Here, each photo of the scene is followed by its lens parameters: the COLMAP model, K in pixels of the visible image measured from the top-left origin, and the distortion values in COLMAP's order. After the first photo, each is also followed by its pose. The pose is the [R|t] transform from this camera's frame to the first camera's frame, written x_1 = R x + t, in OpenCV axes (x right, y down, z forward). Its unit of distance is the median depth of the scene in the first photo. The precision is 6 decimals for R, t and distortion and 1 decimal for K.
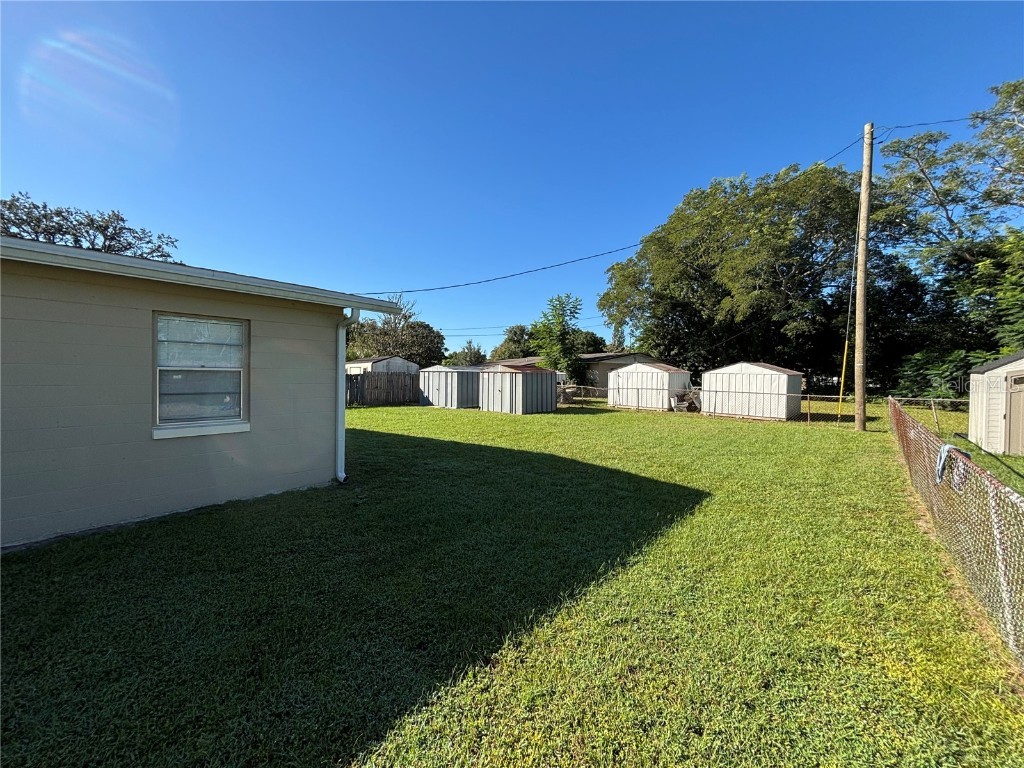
lens RADIAL K [[411.0, 0, 513.5], [0, 411.0, 381.9], [0, 0, 1]] dist [-0.001355, -0.000357]
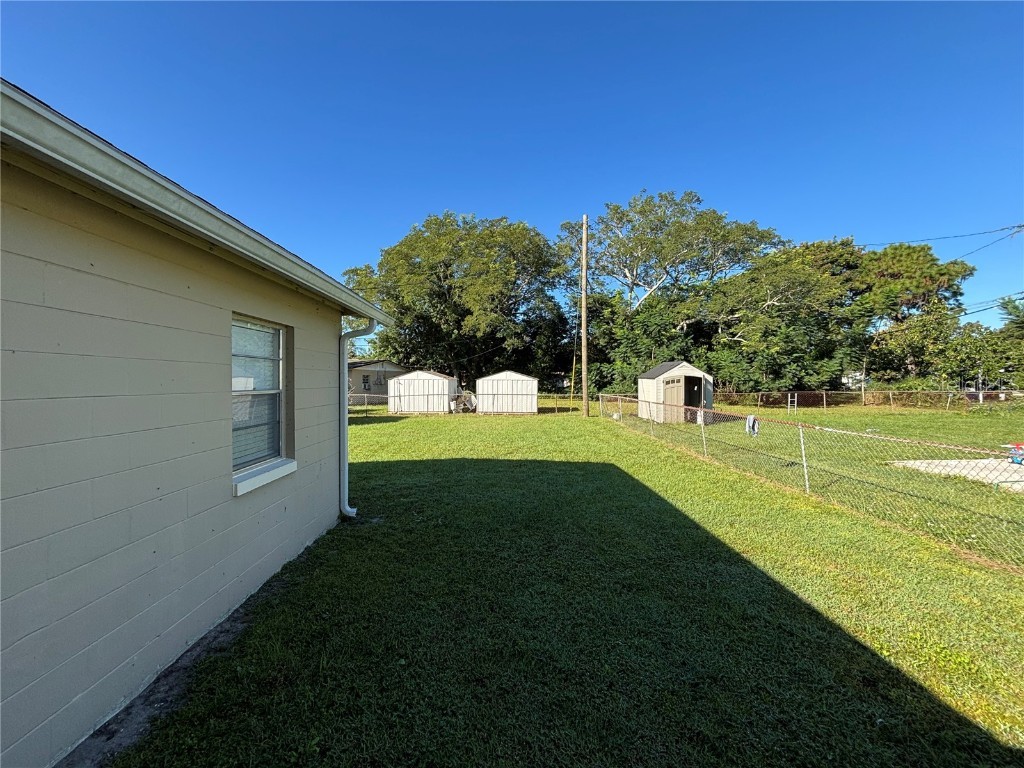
lens RADIAL K [[411.0, 0, 513.5], [0, 411.0, 381.9], [0, 0, 1]] dist [-0.001355, -0.000357]
pose [[0.736270, -0.017925, 0.676450, -0.254958], [0.026066, 0.999658, -0.001881, -0.009677], [-0.676185, 0.019018, 0.736486, 0.046242]]
